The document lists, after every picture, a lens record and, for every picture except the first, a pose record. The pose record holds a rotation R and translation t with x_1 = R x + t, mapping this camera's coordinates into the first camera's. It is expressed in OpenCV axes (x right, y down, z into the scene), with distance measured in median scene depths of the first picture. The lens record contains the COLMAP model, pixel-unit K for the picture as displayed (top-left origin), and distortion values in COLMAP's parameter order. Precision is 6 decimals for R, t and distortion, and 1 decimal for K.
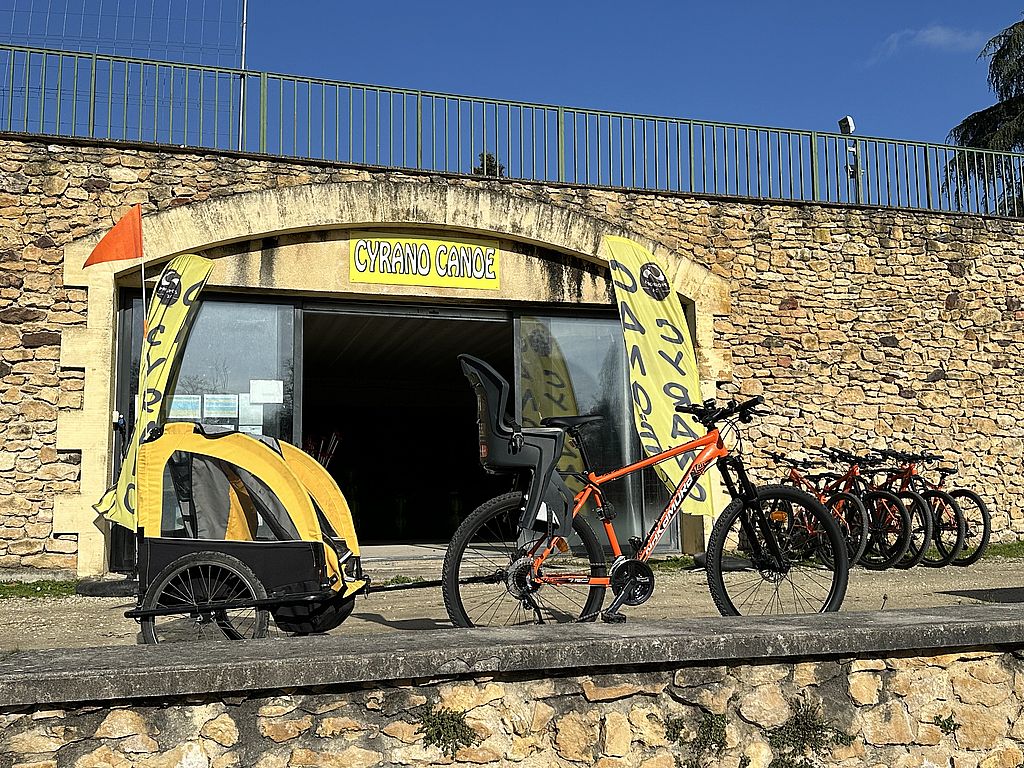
lens RADIAL K [[1003.1, 0, 510.7], [0, 1003.1, 387.7], [0, 0, 1]] dist [0.196333, -0.446881]
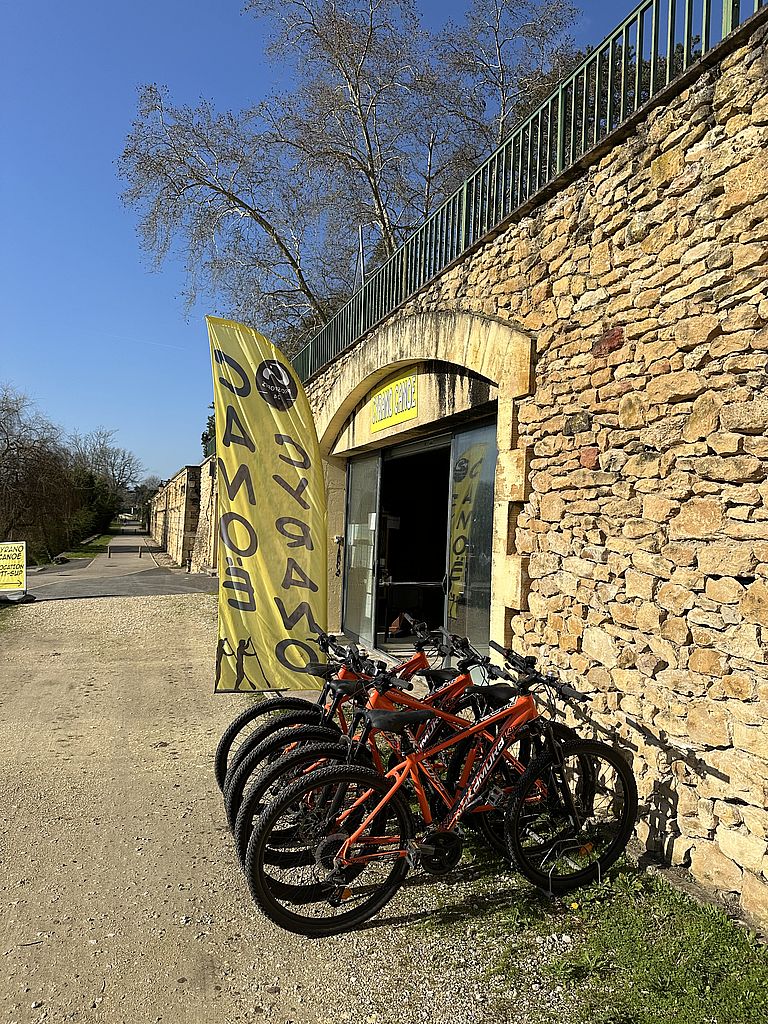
lens RADIAL K [[714.9, 0, 384.0], [0, 714.9, 512.0], [0, 0, 1]] dist [0.120251, -0.203581]
pose [[0.043085, -0.006739, -0.999049, 0.663379], [0.081215, 0.996691, -0.003221, -0.004789], [0.995765, -0.080999, 0.043490, 0.900725]]
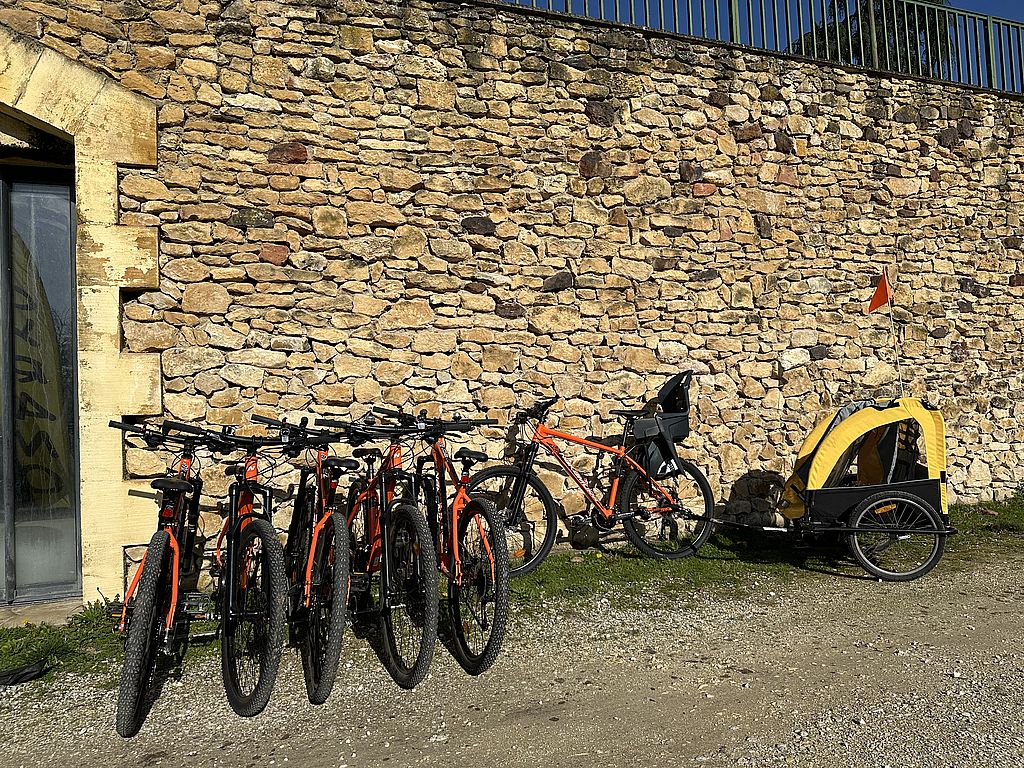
lens RADIAL K [[710.0, 0, 513.0], [0, 710.0, 392.8], [0, 0, 1]] dist [0.121295, -0.226277]
pose [[0.997735, -0.023049, 0.063196, 0.386851], [0.017652, 0.996253, 0.084668, 0.020630], [-0.064911, -0.083360, 0.994403, 0.602662]]
